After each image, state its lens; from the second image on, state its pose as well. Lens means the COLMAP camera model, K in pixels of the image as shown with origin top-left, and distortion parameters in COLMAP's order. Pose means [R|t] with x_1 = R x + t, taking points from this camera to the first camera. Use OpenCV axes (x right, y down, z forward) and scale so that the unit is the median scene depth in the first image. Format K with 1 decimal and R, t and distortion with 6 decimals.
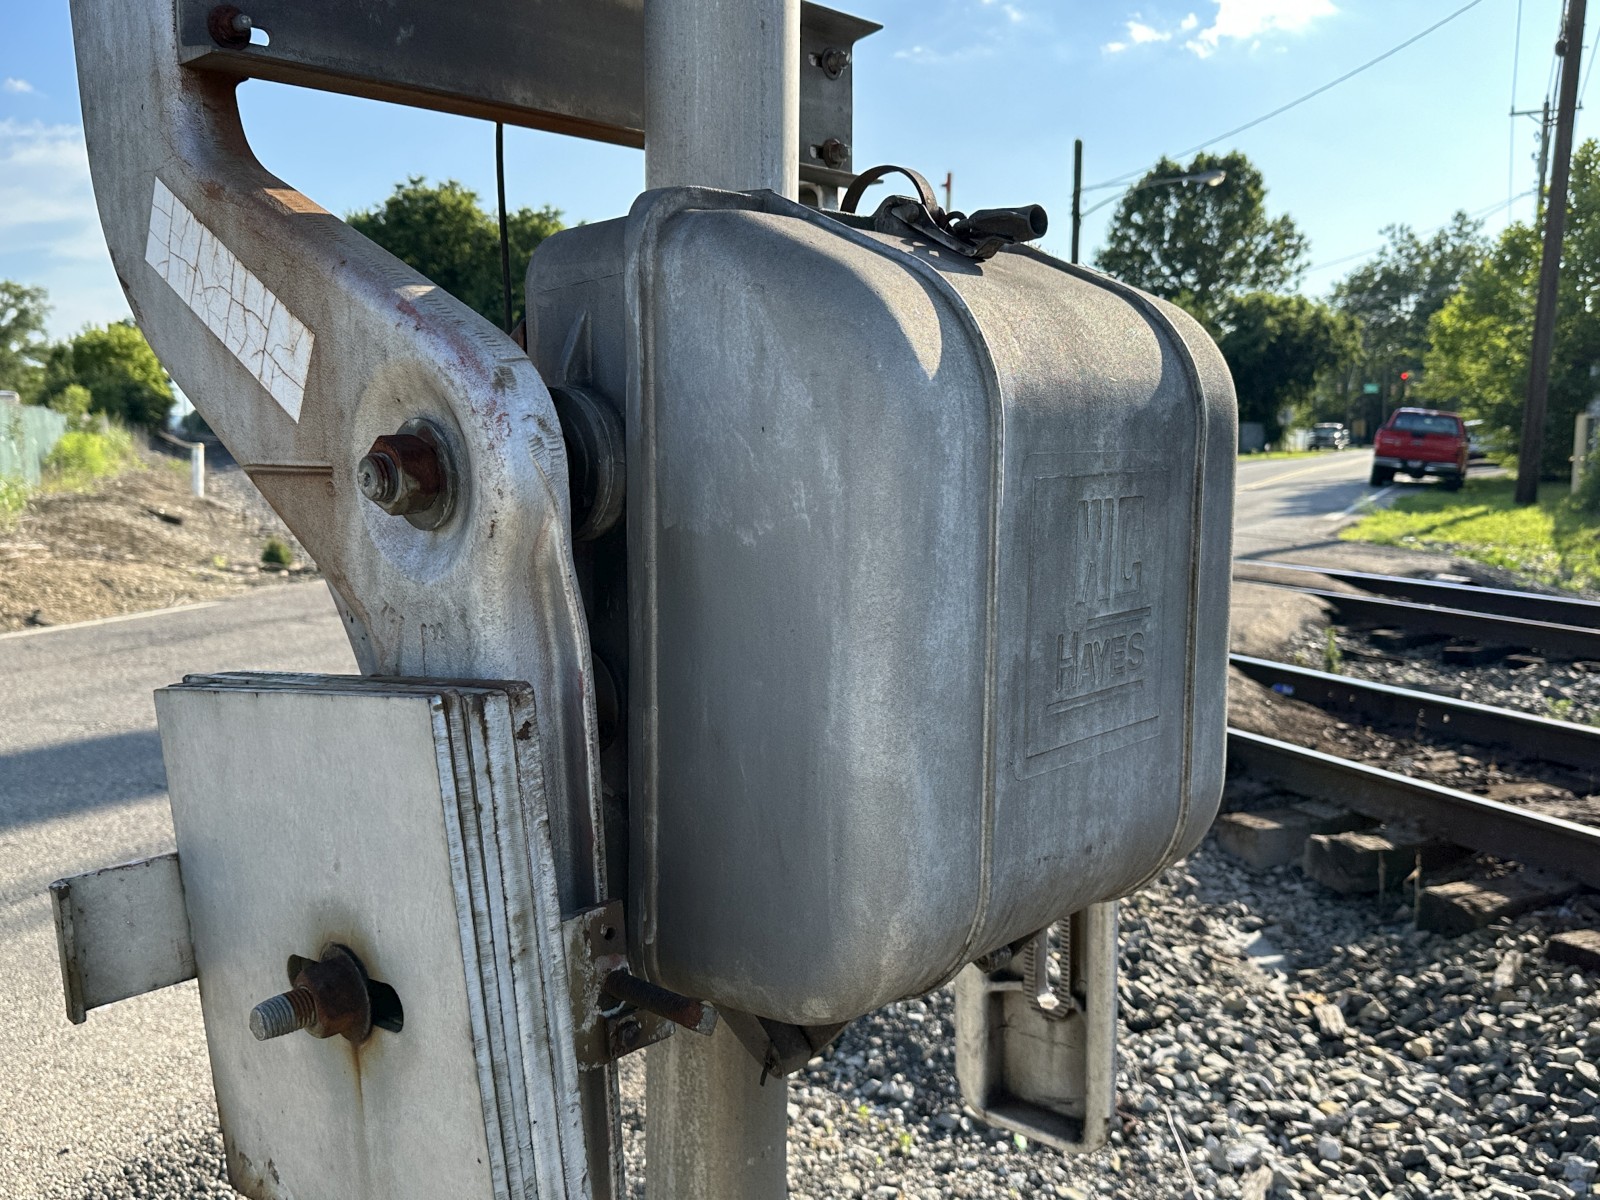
lens RADIAL K [[1363.2, 0, 800.0], [0, 1363.2, 600.0], [0, 0, 1]] dist [-0.066459, -0.000183]
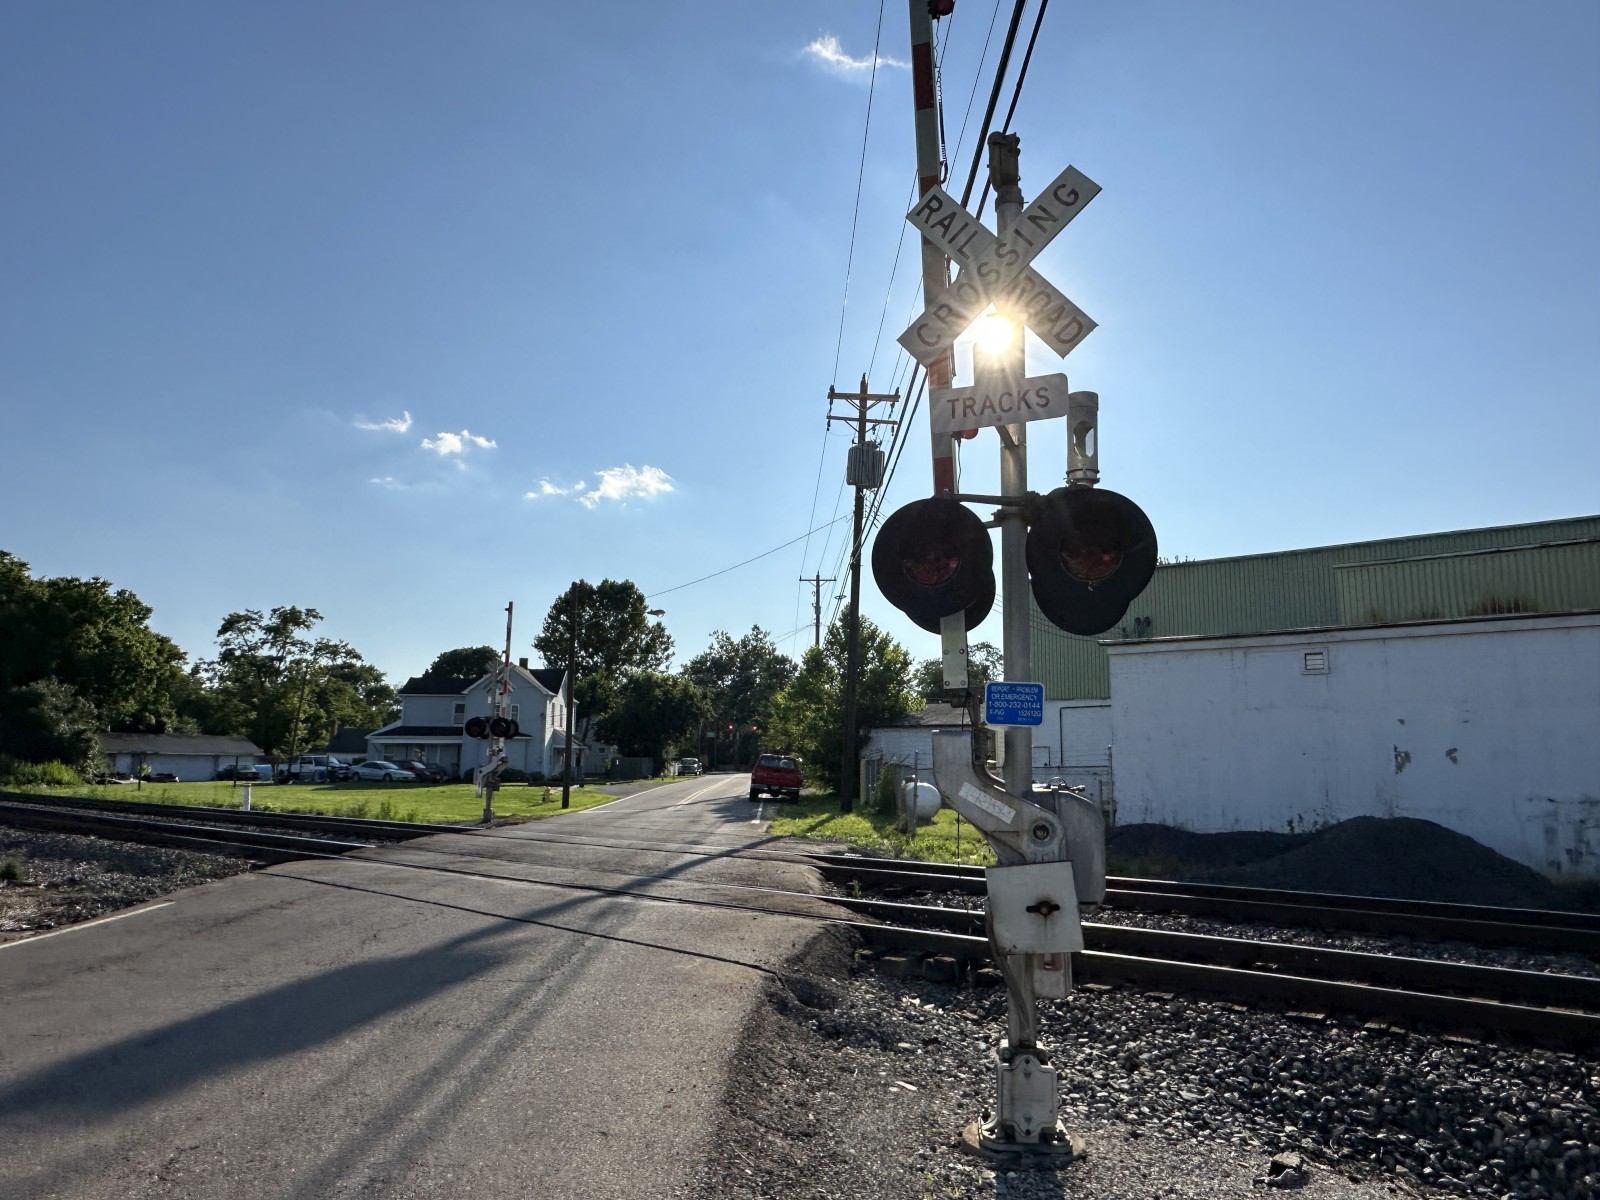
lens RADIAL K [[1036.6, 0, 800.0], [0, 1036.6, 600.0], [0, 0, 1]] dist [0.125632, 0.000164]
pose [[0.855945, 0.088185, 0.509491, -0.118674], [0.050144, 0.966548, -0.251537, 0.001433], [-0.514629, 0.240850, 0.822890, -0.089112]]
